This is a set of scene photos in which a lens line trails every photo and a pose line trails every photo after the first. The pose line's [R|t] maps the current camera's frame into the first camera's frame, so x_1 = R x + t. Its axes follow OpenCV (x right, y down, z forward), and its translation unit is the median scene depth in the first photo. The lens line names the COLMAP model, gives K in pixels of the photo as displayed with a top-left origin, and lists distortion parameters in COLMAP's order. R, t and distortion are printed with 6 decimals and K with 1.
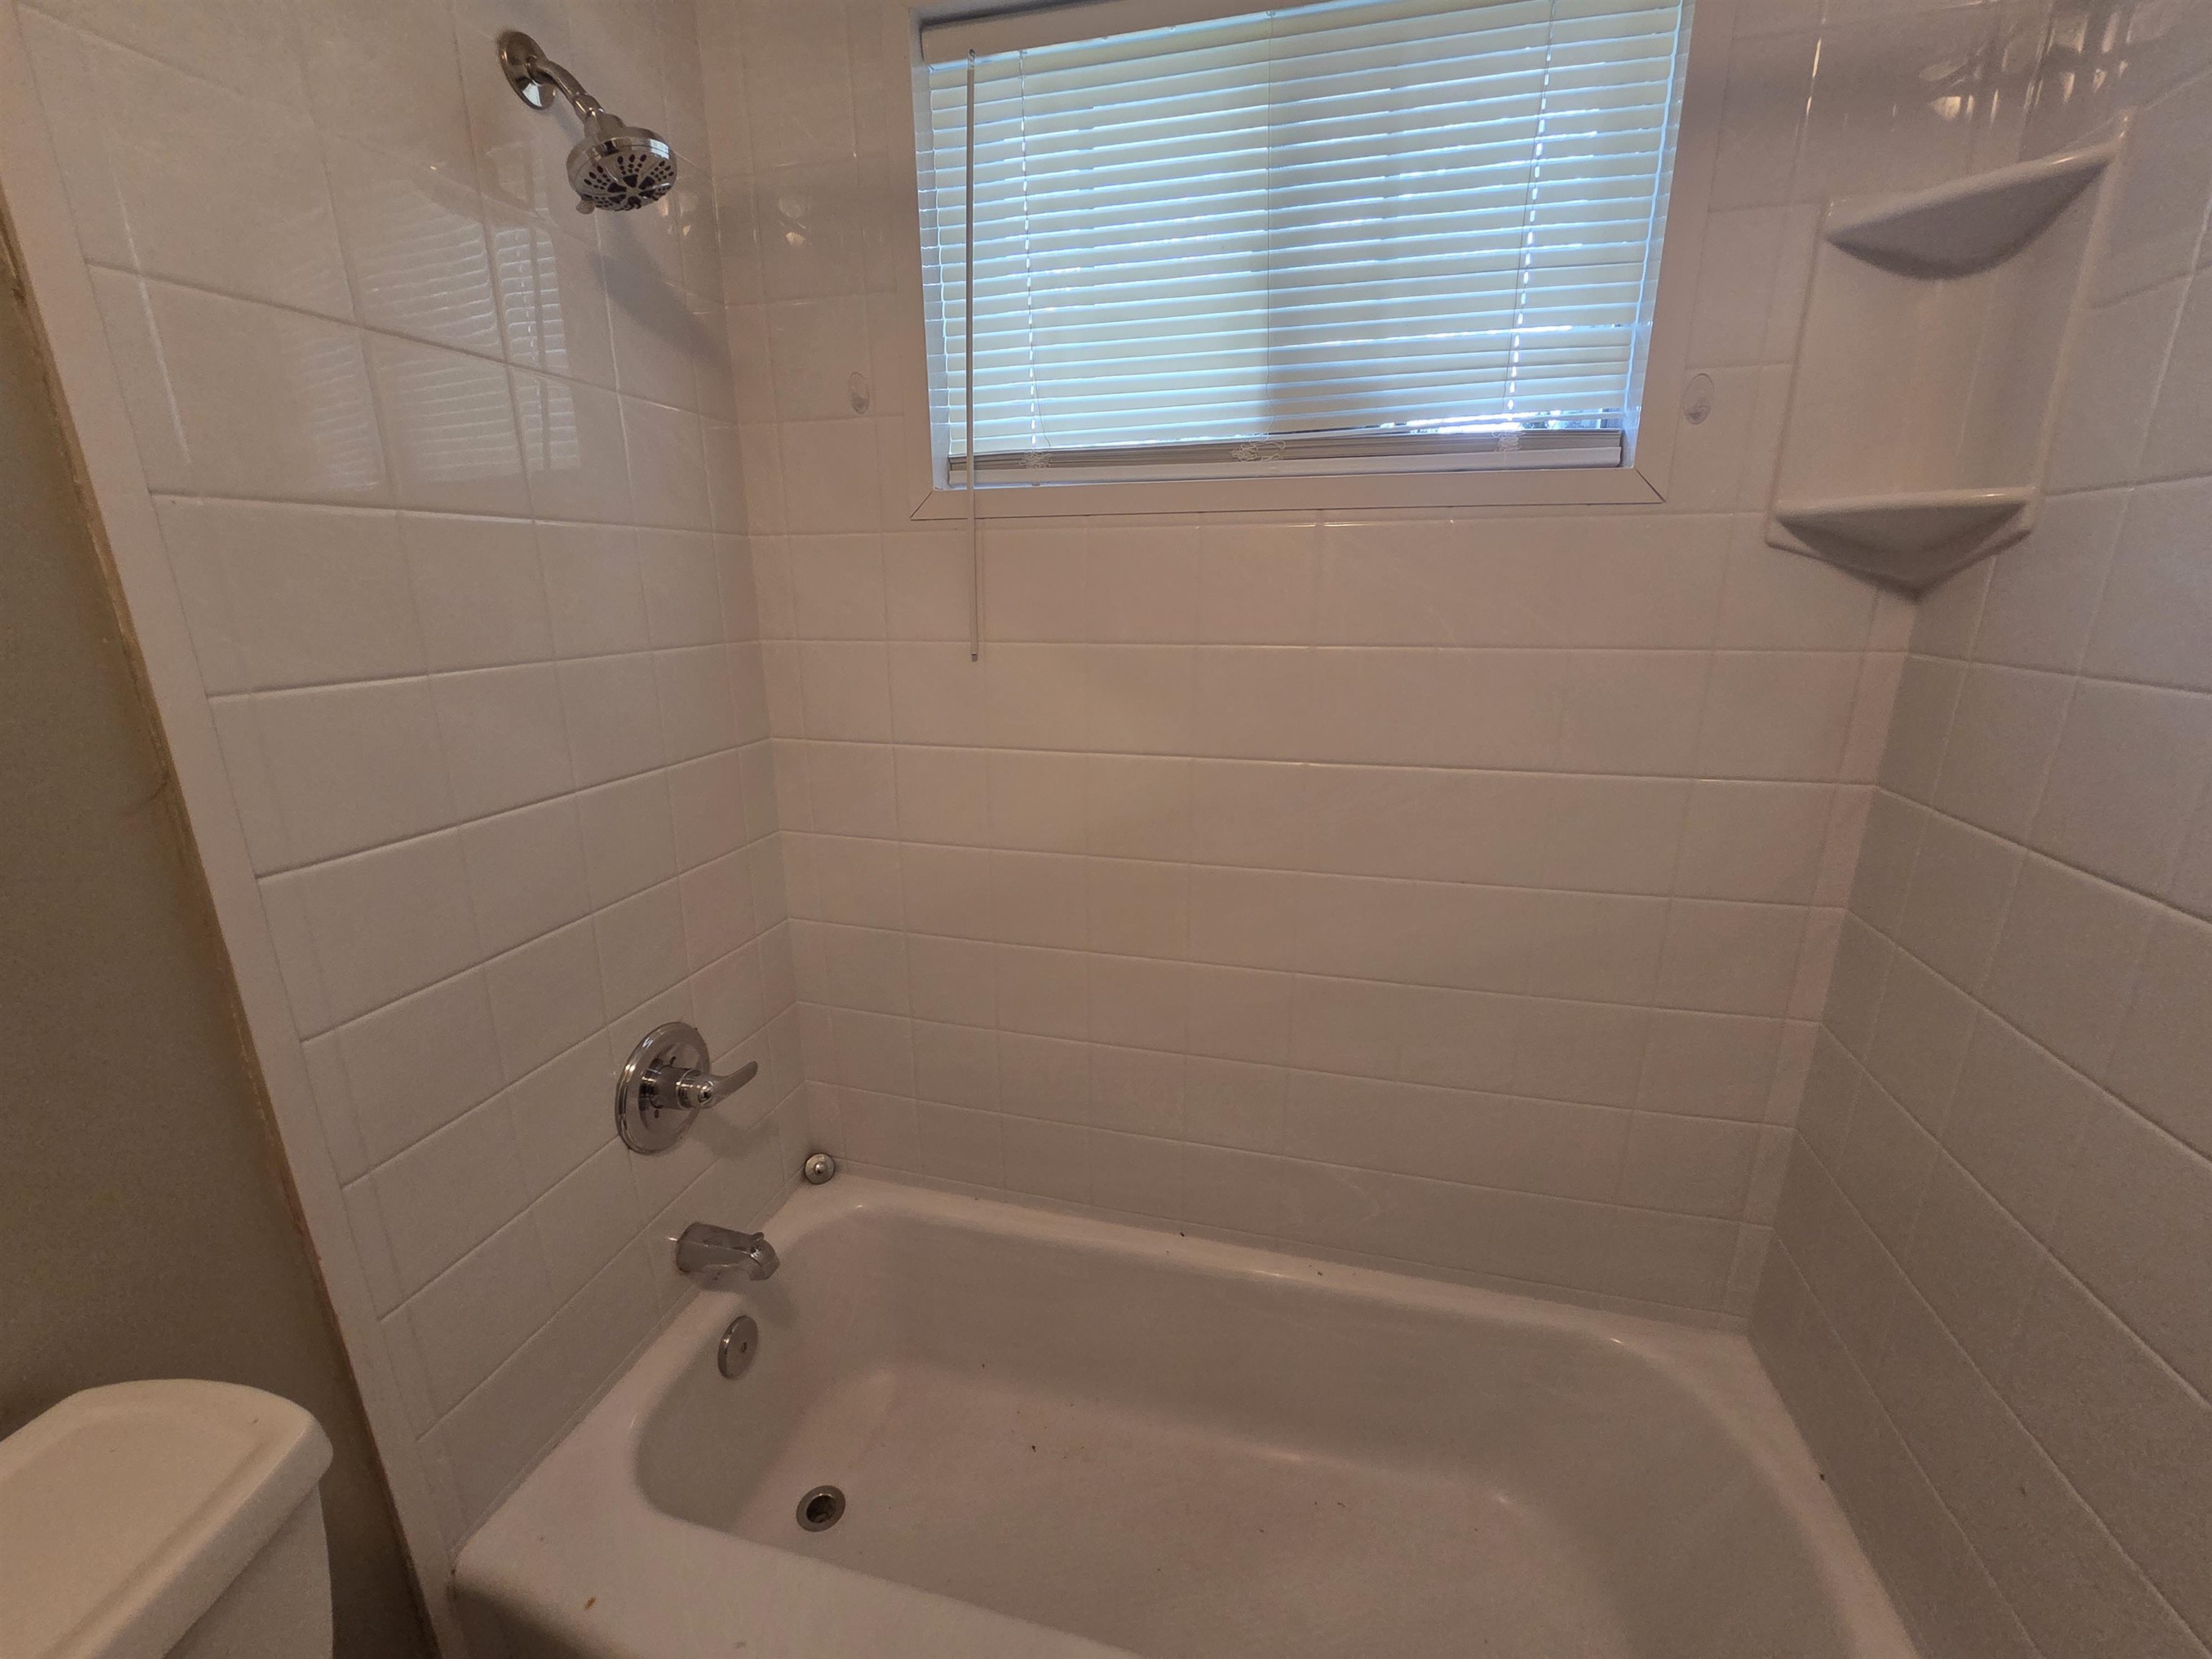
lens RADIAL K [[887.9, 0, 1087.3], [0, 887.9, 840.3], [0, 0, 1]] dist [0.006760, 0.000213]
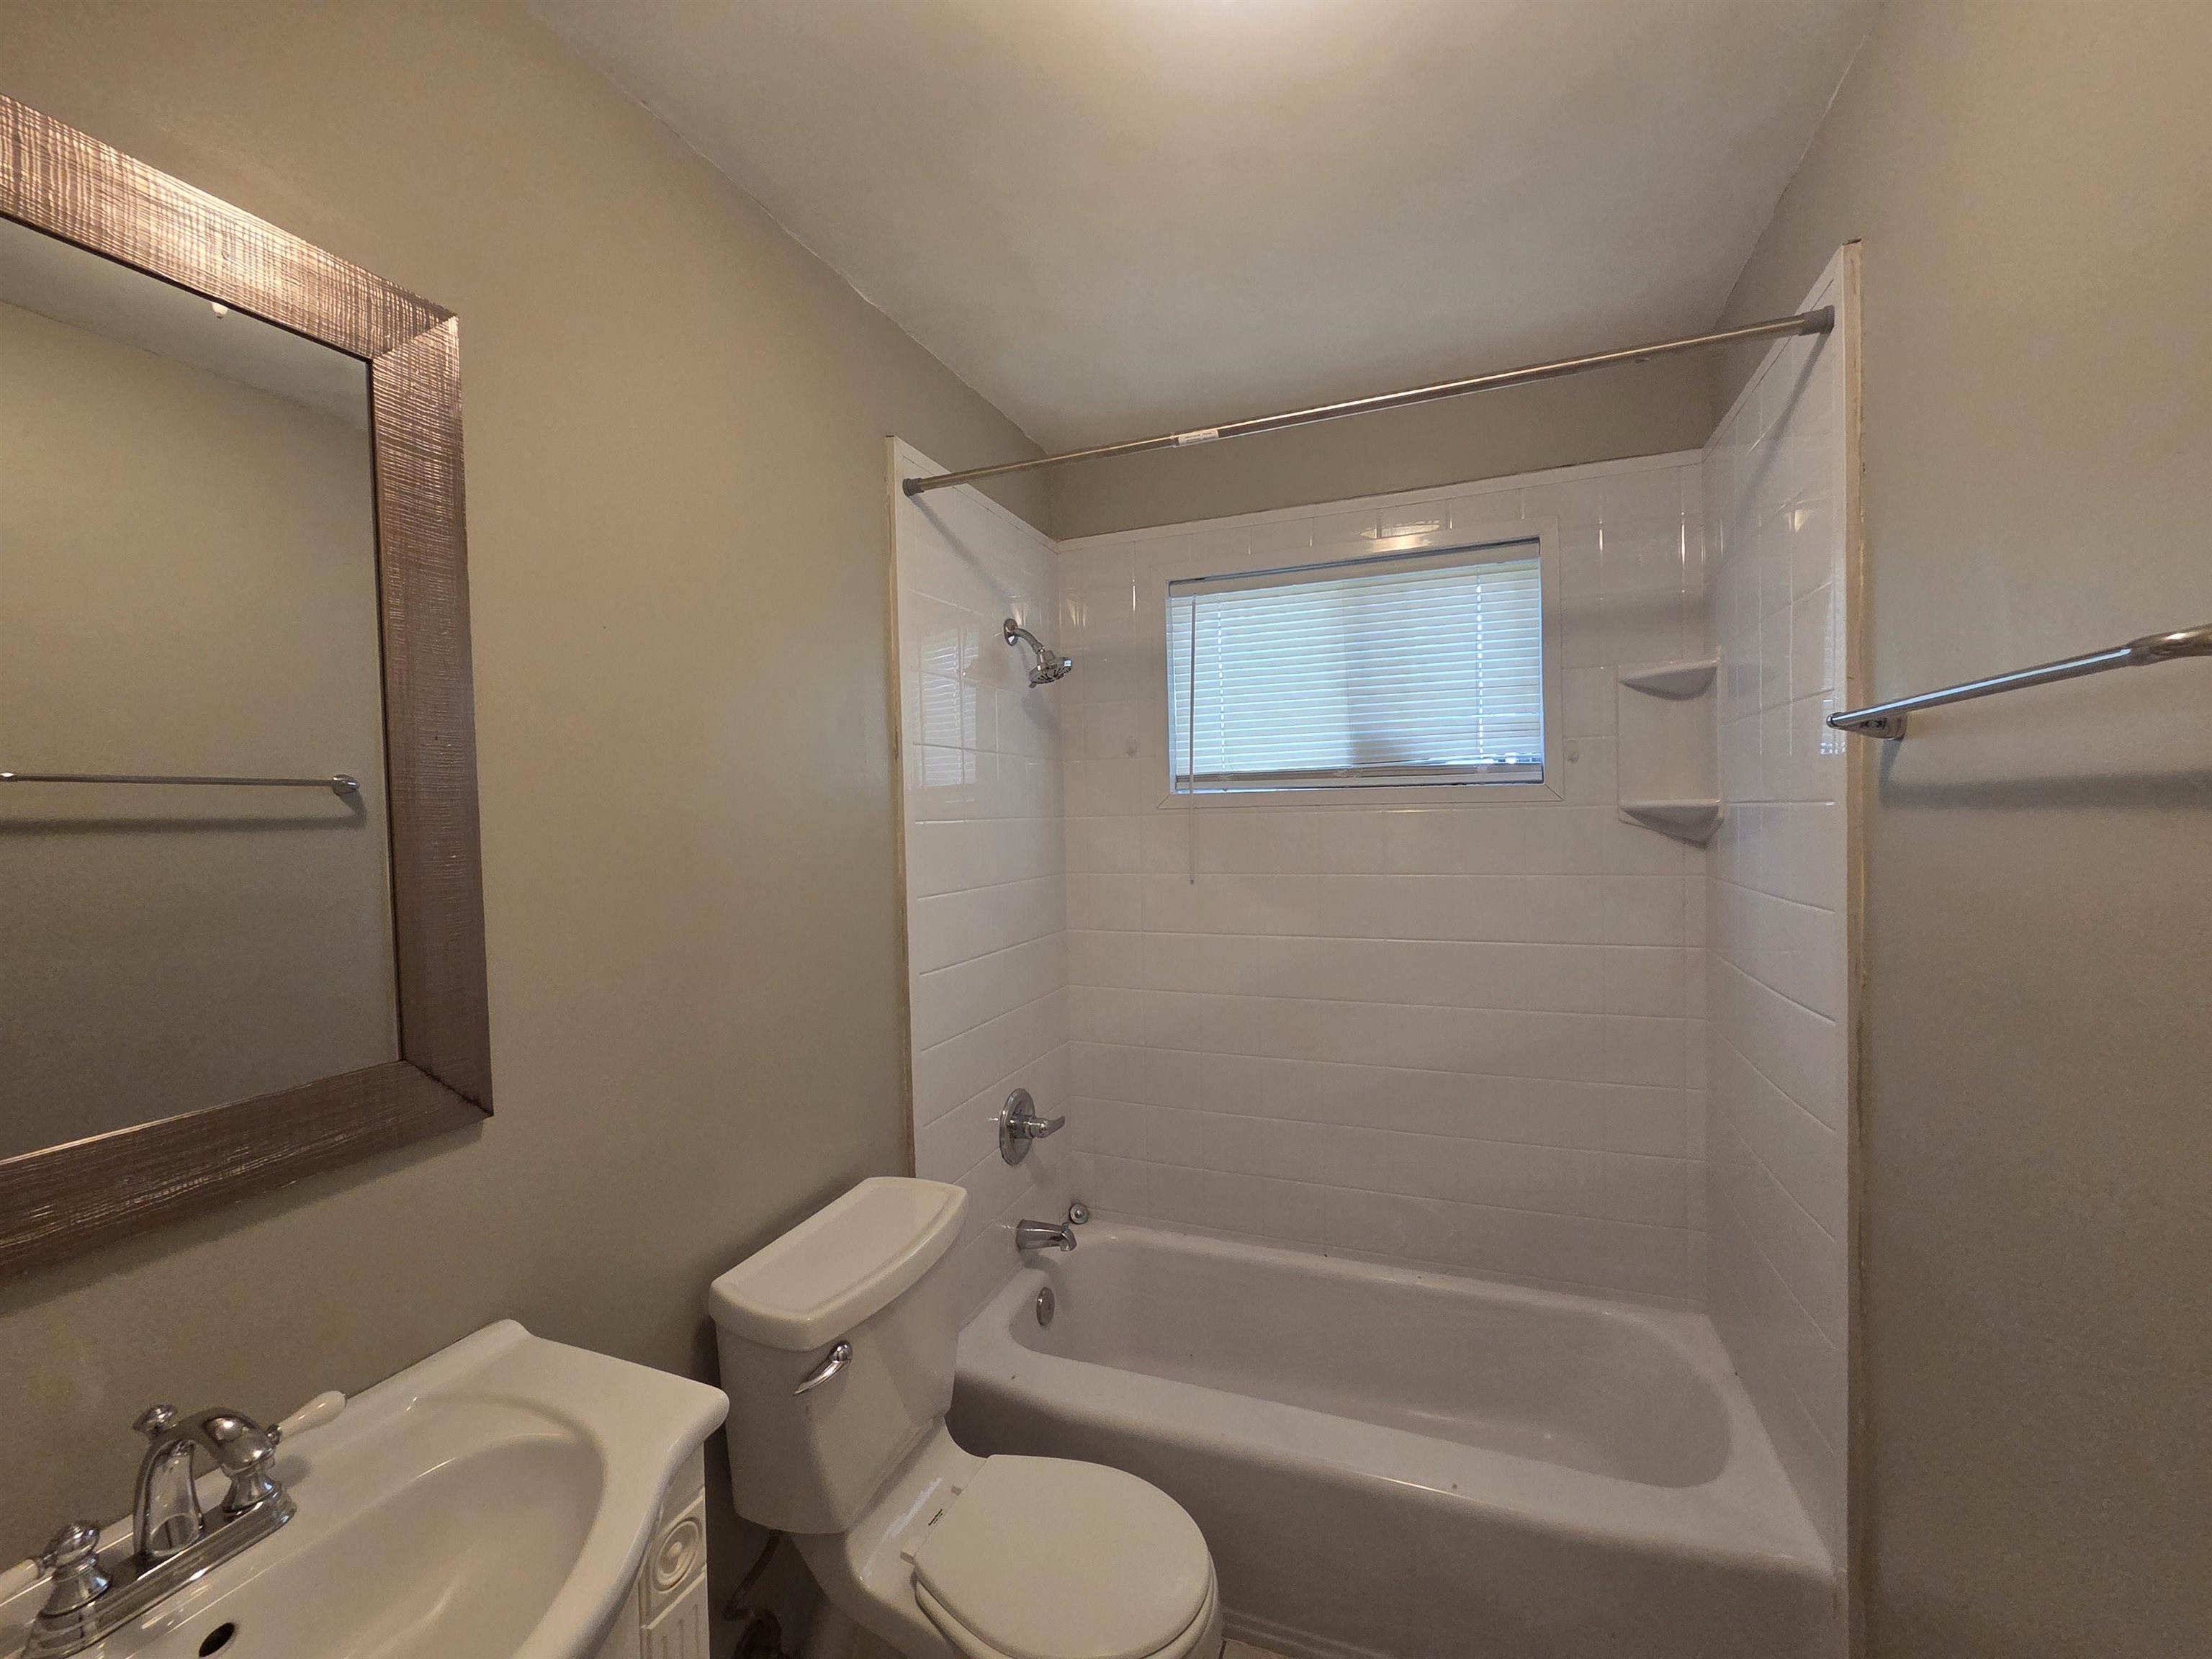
lens RADIAL K [[903.7, 0, 1094.7], [0, 903.7, 834.2], [0, 0, 1]] dist [-0.007521, 0.003038]
pose [[0.993873, -0.011276, -0.109953, -0.129695], [-0.017663, 0.965796, -0.258701, 0.187163], [0.109110, 0.259058, 0.959679, -0.846673]]
